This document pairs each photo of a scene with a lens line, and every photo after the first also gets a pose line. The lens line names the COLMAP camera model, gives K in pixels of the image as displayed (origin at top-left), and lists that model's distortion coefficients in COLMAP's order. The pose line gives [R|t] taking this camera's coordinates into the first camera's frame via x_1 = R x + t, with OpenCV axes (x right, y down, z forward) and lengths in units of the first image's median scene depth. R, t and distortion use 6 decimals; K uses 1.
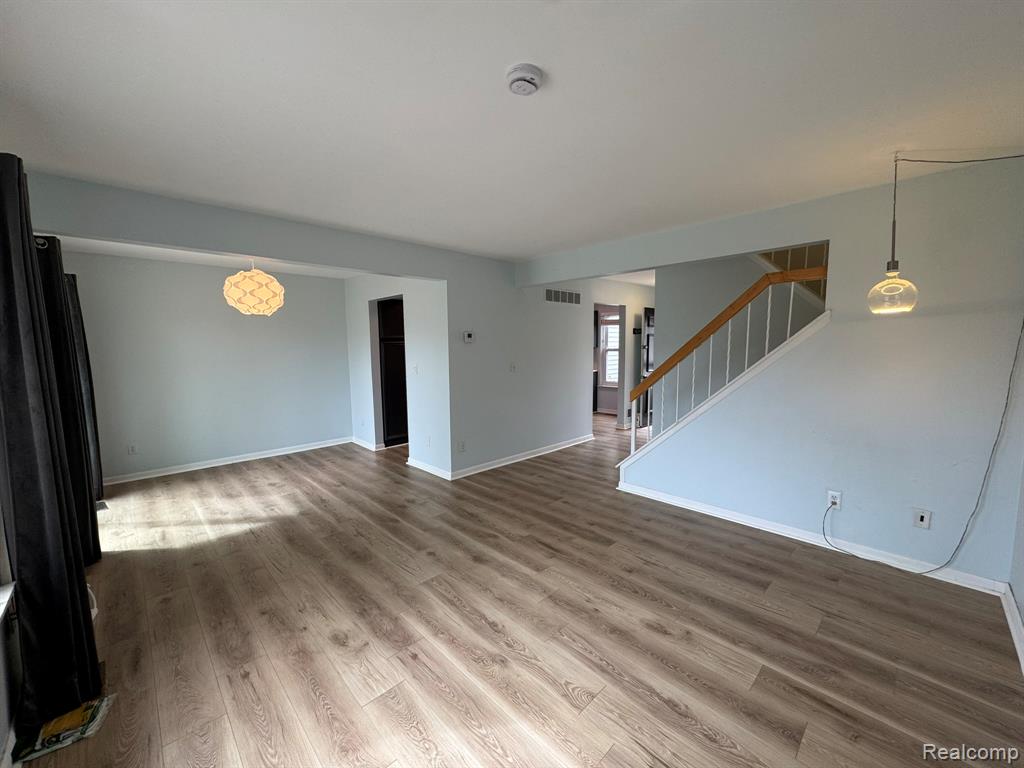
lens RADIAL K [[407.2, 0, 512.7], [0, 407.2, 384.0], [0, 0, 1]] dist [-0.003436, 0.000022]
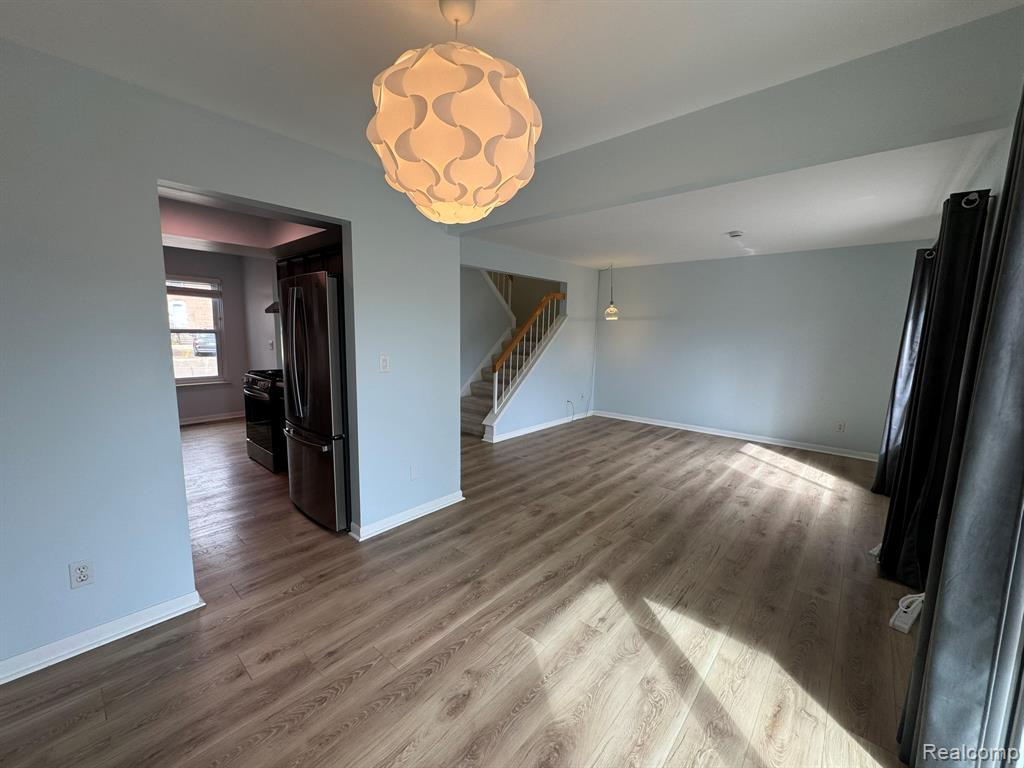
lens RADIAL K [[407.2, 0, 514.1], [0, 407.2, 384.2], [0, 0, 1]] dist [-0.003436, 0.000022]
pose [[-0.083636, -0.122136, 0.988983, -1.363946], [0.079740, 0.988458, 0.128814, -0.111816], [-0.993301, 0.089635, -0.072931, 1.415093]]
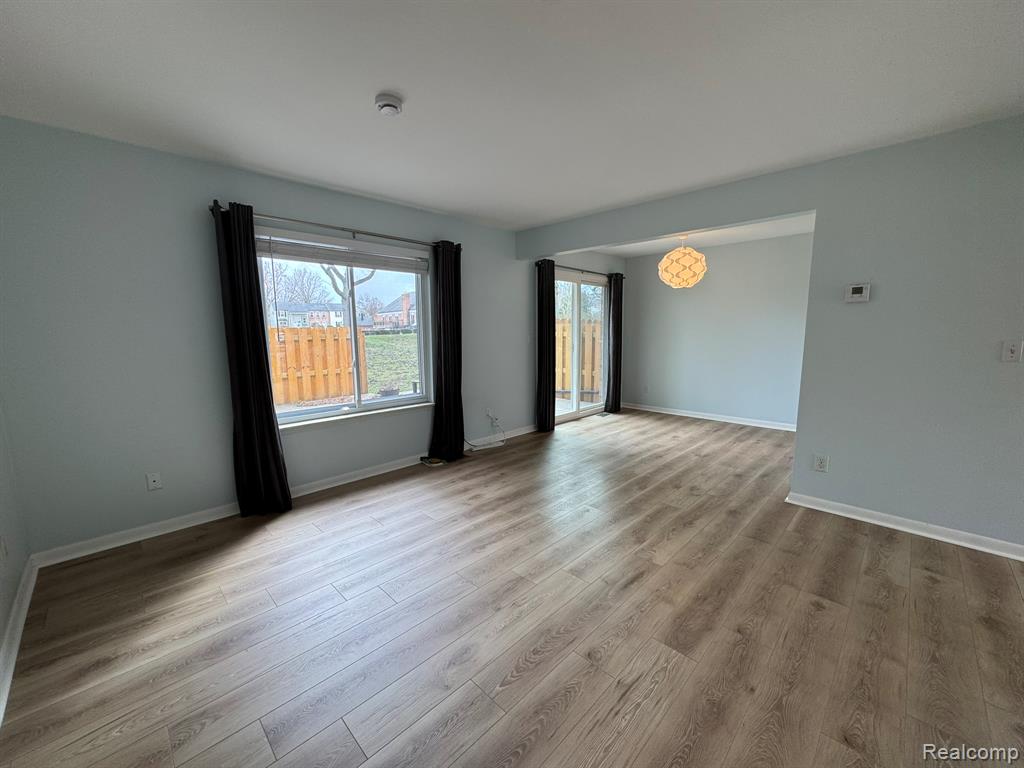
lens RADIAL K [[407.2, 0, 513.6], [0, 407.2, 382.3], [0, 0, 1]] dist [-0.003436, 0.000022]
pose [[0.022639, 0.141976, -0.989611, 0.760912], [-0.089677, 0.986163, 0.139430, -0.035270], [0.995714, 0.085589, 0.035058, 0.732044]]
